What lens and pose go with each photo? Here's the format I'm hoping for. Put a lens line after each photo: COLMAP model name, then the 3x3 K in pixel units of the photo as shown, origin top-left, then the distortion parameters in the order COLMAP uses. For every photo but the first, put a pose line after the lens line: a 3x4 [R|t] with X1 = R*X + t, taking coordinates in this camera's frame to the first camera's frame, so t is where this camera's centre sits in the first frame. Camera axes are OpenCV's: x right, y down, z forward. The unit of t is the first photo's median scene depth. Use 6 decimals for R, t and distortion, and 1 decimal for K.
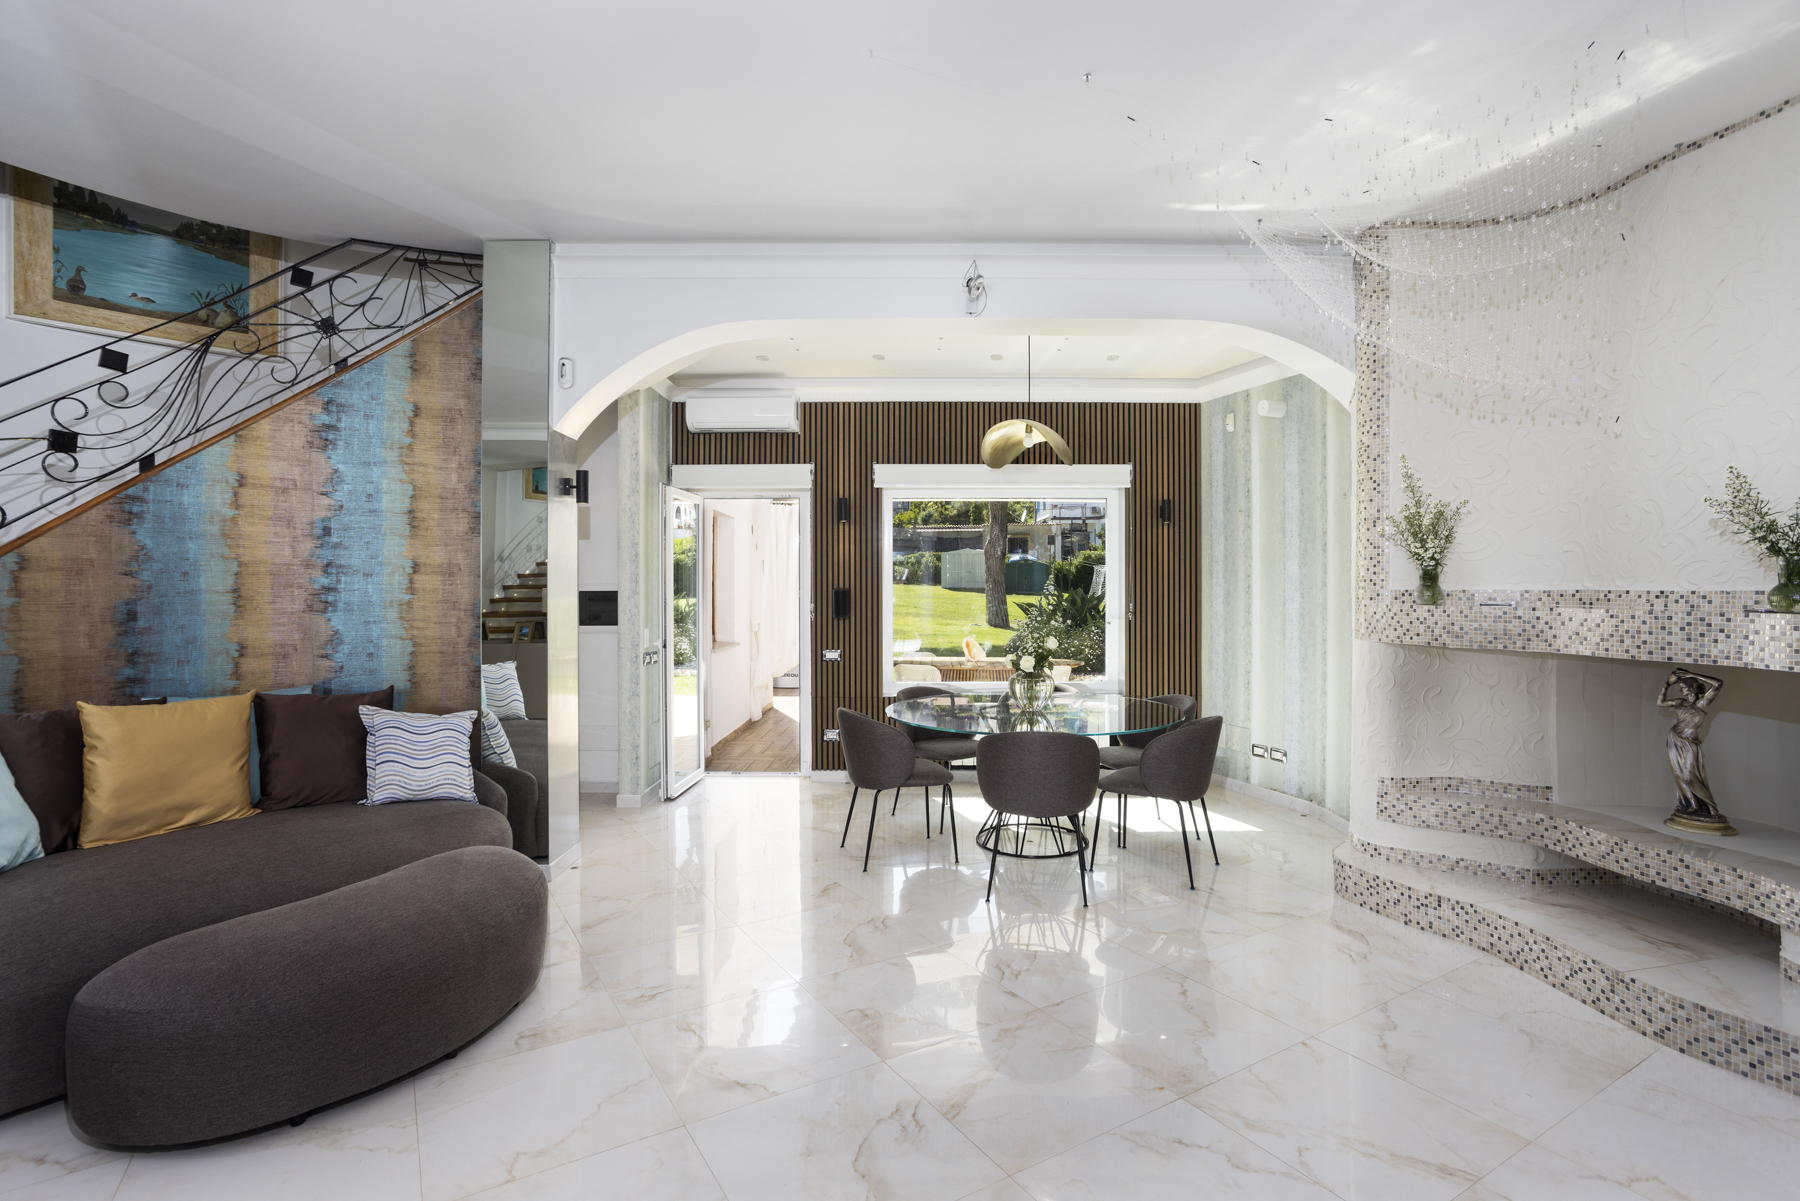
lens RADIAL K [[870.1, 0, 899.9], [0, 870.1, 586.0], [0, 0, 1]] dist [-0.004960, 0.004737]
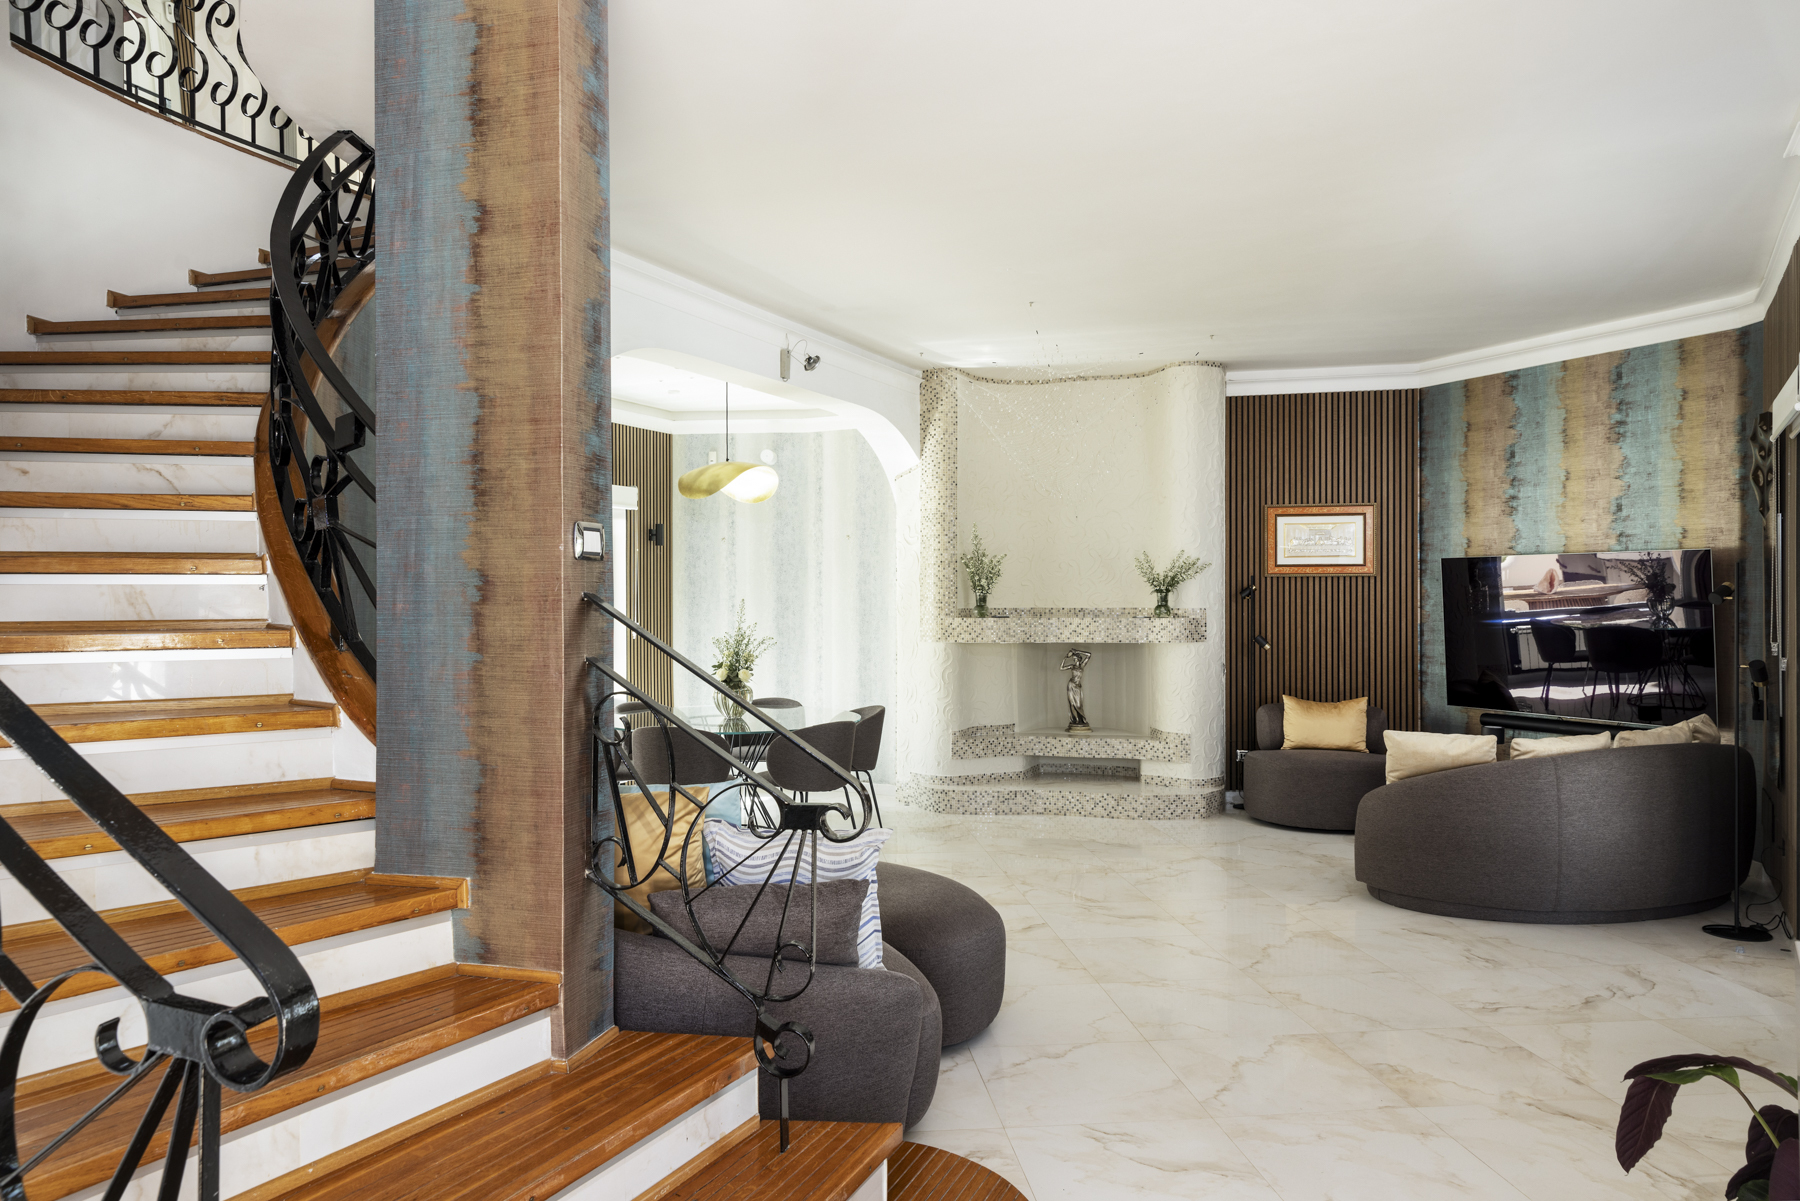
lens RADIAL K [[1205.1, 0, 901.5], [0, 1205.1, 601.5], [0, 0, 1]] dist [0.003426, -0.004871]
pose [[0.429059, -0.004880, 0.903263, -1.469443], [0.003435, 0.999987, 0.003771, -0.017221], [-0.903270, 0.001485, 0.429070, 0.185763]]
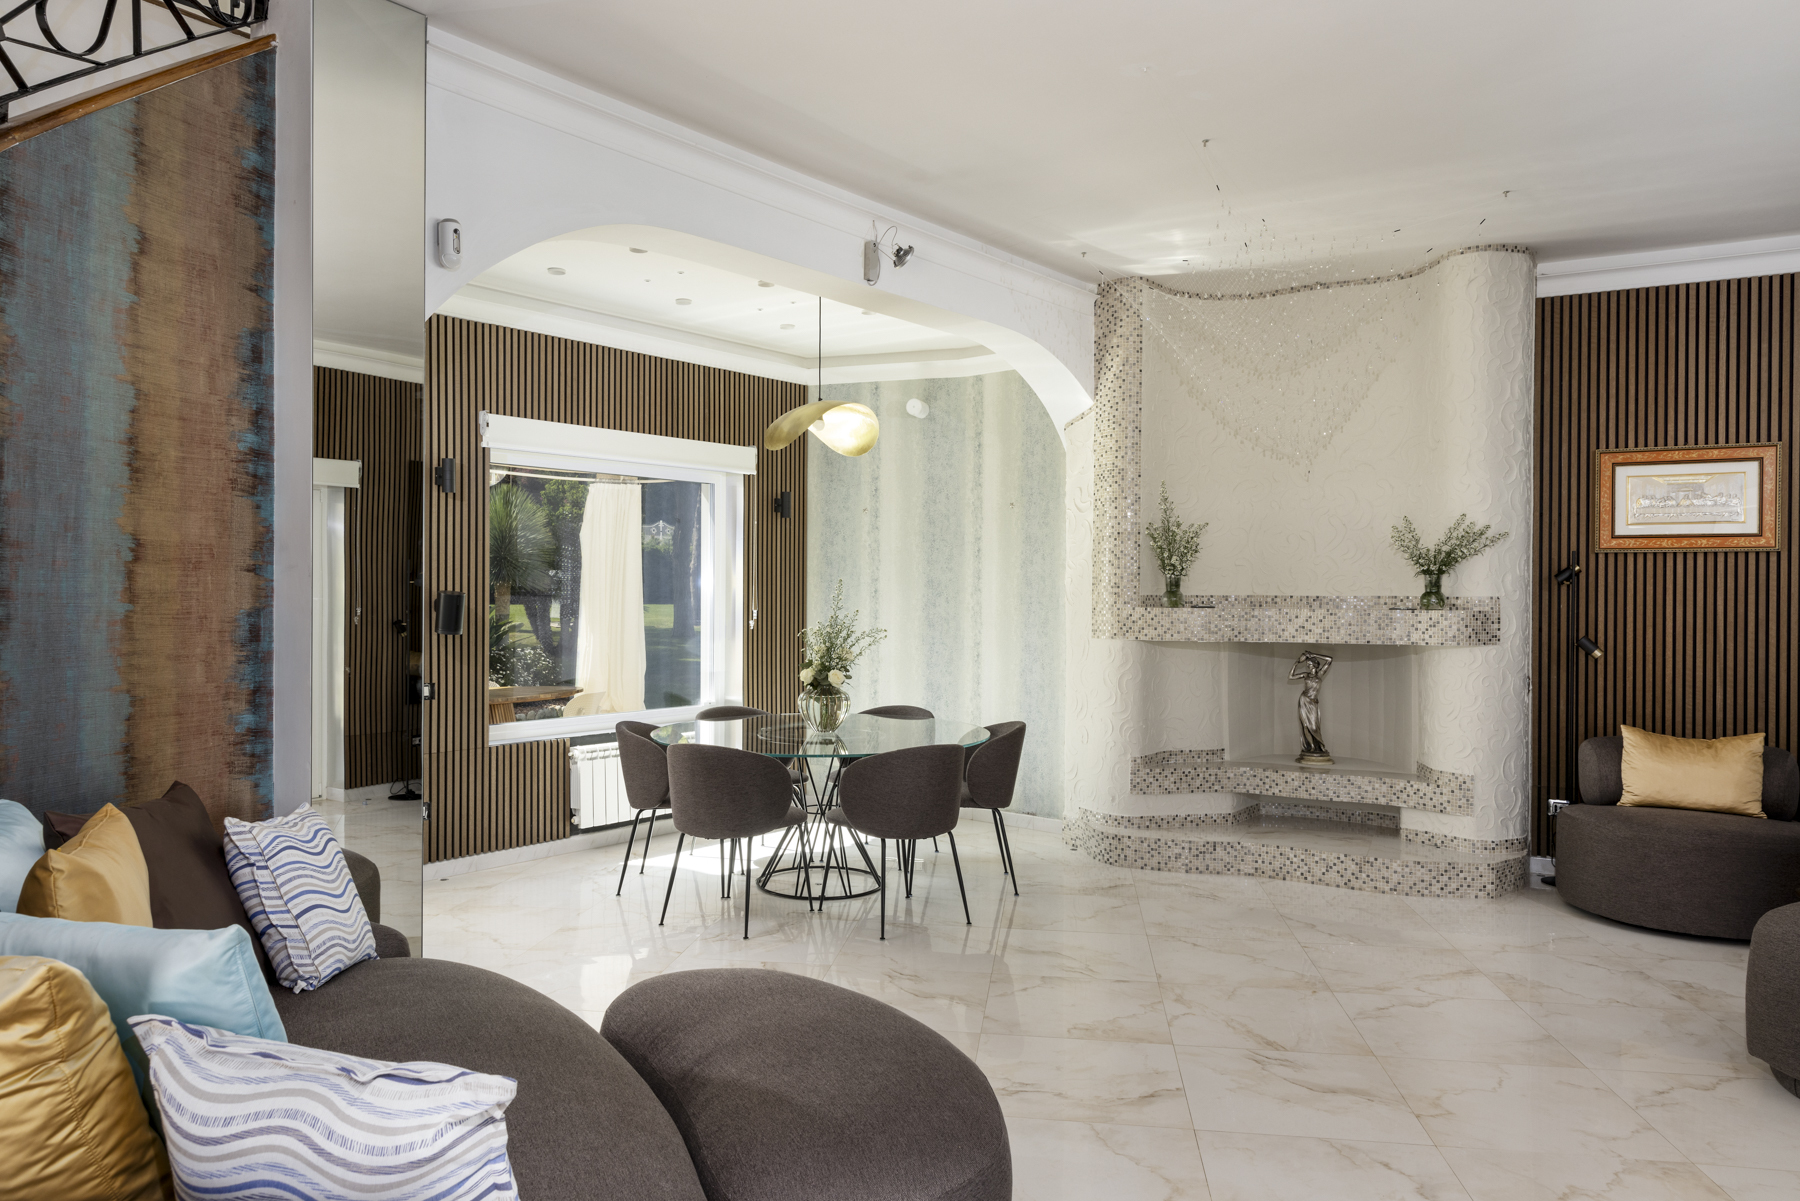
lens RADIAL K [[1205.1, 0, 883.0], [0, 1205.1, 599.4], [0, 0, 1]] dist [0.003426, -0.004871]
pose [[0.641747, -0.002382, 0.766913, -0.934987], [-0.003689, 0.999974, 0.006192, 0.001325], [-0.766907, -0.006803, 0.641722, 0.242858]]
